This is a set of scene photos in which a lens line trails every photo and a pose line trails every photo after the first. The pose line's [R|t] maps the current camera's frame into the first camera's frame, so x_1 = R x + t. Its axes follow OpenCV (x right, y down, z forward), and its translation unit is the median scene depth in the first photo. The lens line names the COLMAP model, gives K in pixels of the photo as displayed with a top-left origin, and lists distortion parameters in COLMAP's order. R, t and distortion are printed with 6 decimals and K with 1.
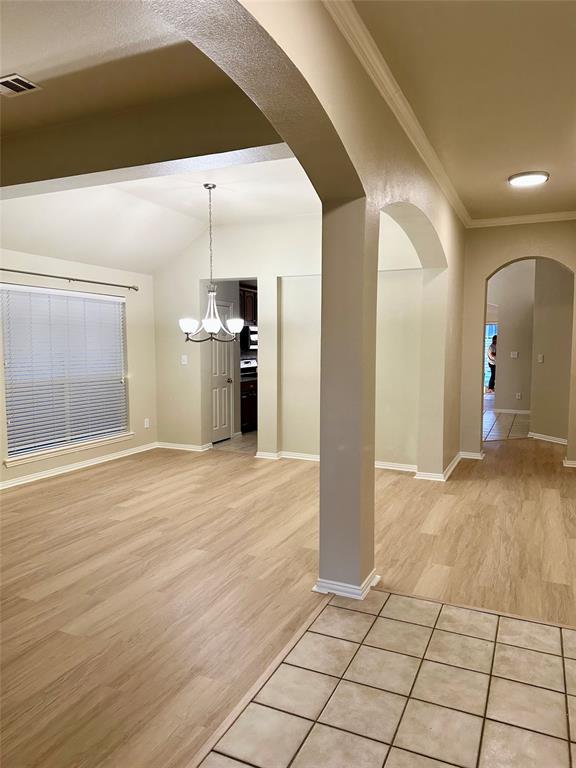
lens RADIAL K [[547.4, 0, 284.1], [0, 547.4, 383.1], [0, 0, 1]] dist [0.028837, -0.042155]
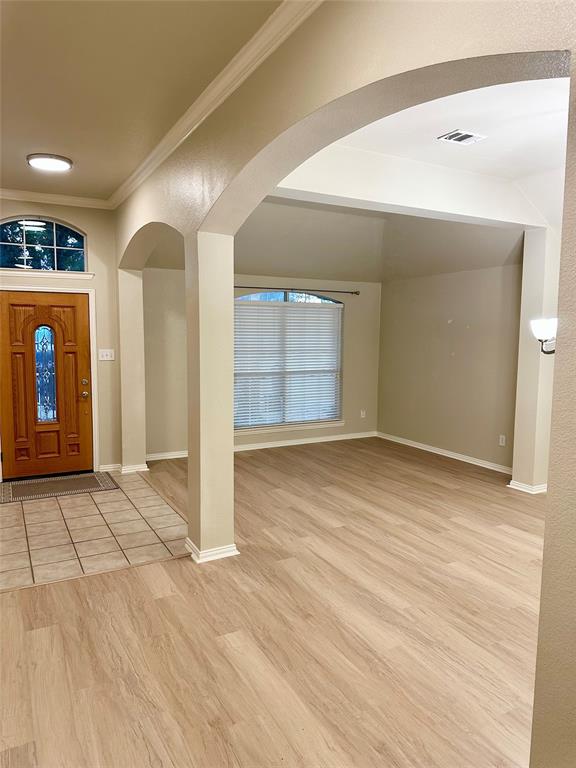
lens RADIAL K [[547.4, 0, 284.1], [0, 547.4, 383.1], [0, 0, 1]] dist [0.028837, -0.042155]
pose [[-0.607810, 0.067818, -0.791181, 0.806328], [-0.076931, 0.986631, 0.143672, -0.149433], [0.790347, 0.148192, -0.594467, 1.537169]]
